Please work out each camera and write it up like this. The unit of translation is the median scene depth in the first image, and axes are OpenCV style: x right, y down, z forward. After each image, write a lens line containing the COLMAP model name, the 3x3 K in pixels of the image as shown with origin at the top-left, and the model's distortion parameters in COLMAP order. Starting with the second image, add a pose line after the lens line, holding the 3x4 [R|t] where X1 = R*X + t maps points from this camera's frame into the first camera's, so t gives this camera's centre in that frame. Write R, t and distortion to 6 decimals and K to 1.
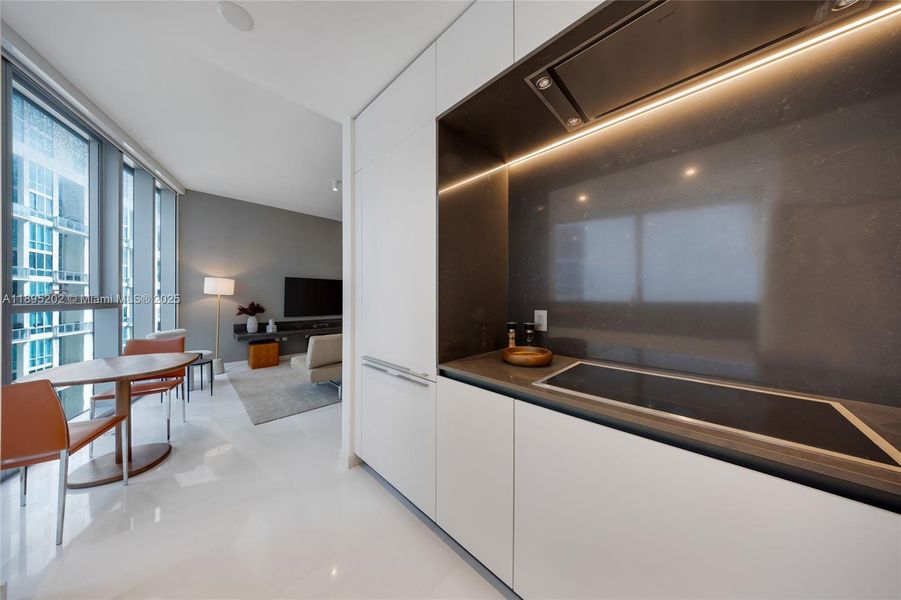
lens RADIAL K [[264.1, 0, 442.6], [0, 264.1, 299.9], [0, 0, 1]] dist [-0.002937, -0.000389]
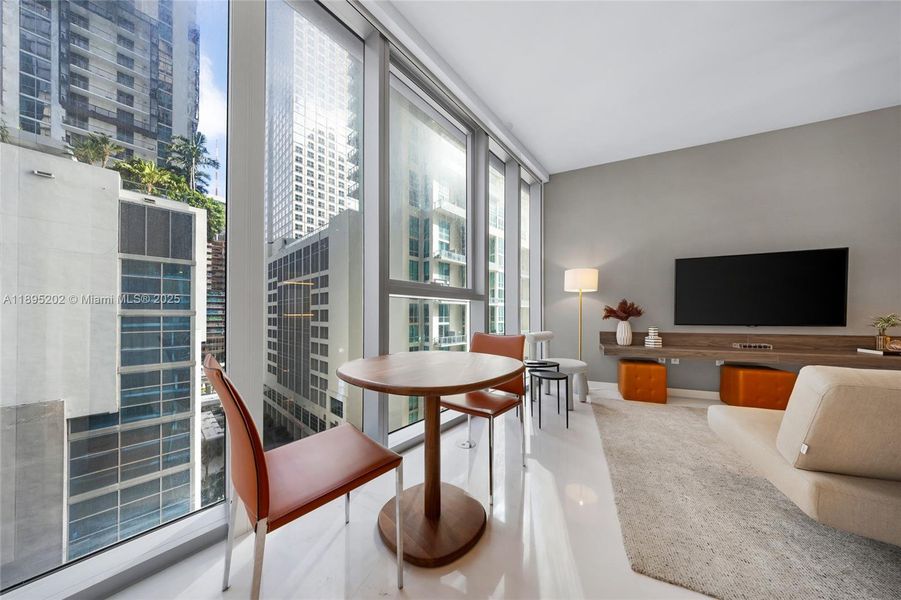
lens RADIAL K [[264.1, 0, 451.0], [0, 264.1, 314.7], [0, 0, 1]] dist [-0.002937, -0.000389]
pose [[0.361790, -0.010187, -0.932204, -0.249482], [-0.003780, 0.999916, -0.012394, 0.057222], [0.932252, 0.008008, 0.361721, 0.339583]]
